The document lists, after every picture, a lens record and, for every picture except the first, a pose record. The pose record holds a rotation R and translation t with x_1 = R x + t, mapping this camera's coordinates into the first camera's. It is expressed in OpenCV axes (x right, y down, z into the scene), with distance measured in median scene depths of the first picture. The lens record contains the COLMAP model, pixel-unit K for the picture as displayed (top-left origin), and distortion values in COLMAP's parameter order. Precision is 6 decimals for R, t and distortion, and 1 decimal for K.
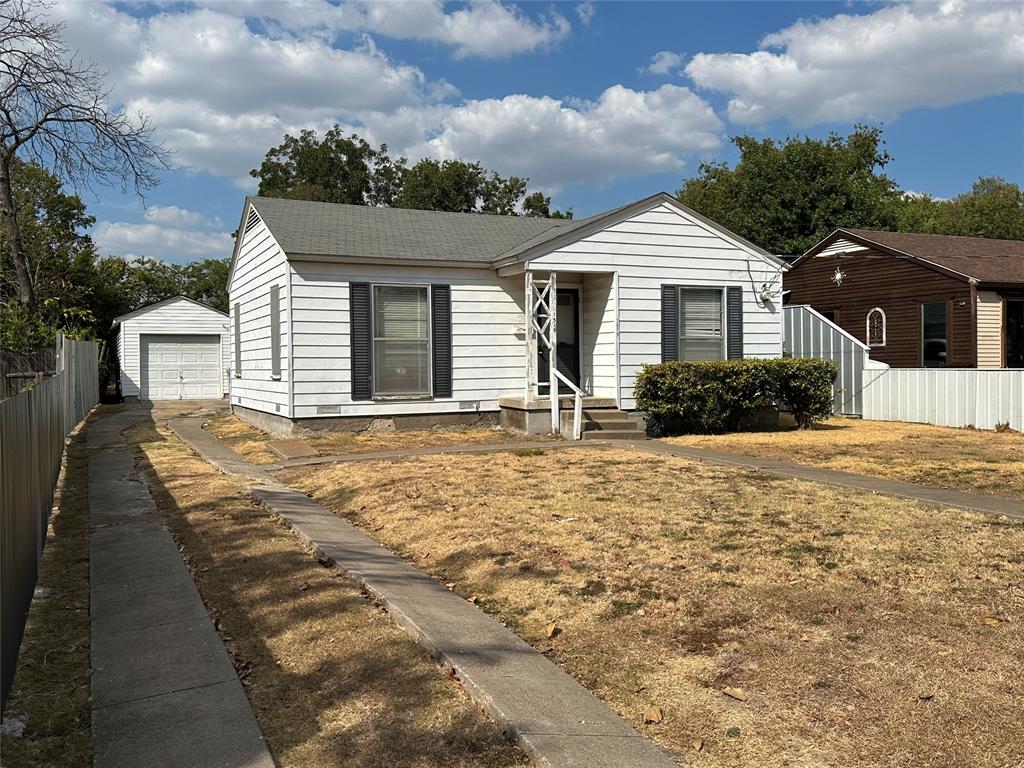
lens RADIAL K [[894.1, 0, 512.4], [0, 894.1, 382.5], [0, 0, 1]] dist [0.084996, 0.001059]
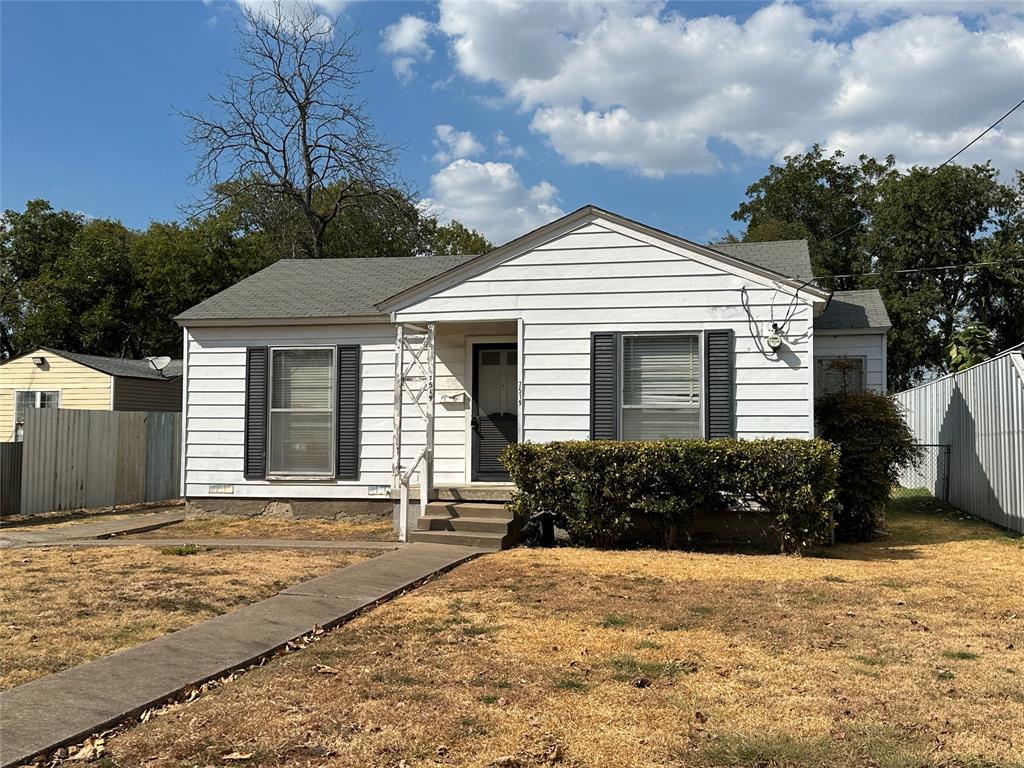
lens RADIAL K [[1082.4, 0, 511.8], [0, 1082.4, 380.1], [0, 0, 1]] dist [0.107057, 0.000000]
pose [[0.788830, -0.019266, -0.614309, 0.661747], [-0.026443, 0.997519, -0.065241, -0.014067], [0.614042, 0.067708, 0.786364, 0.293273]]
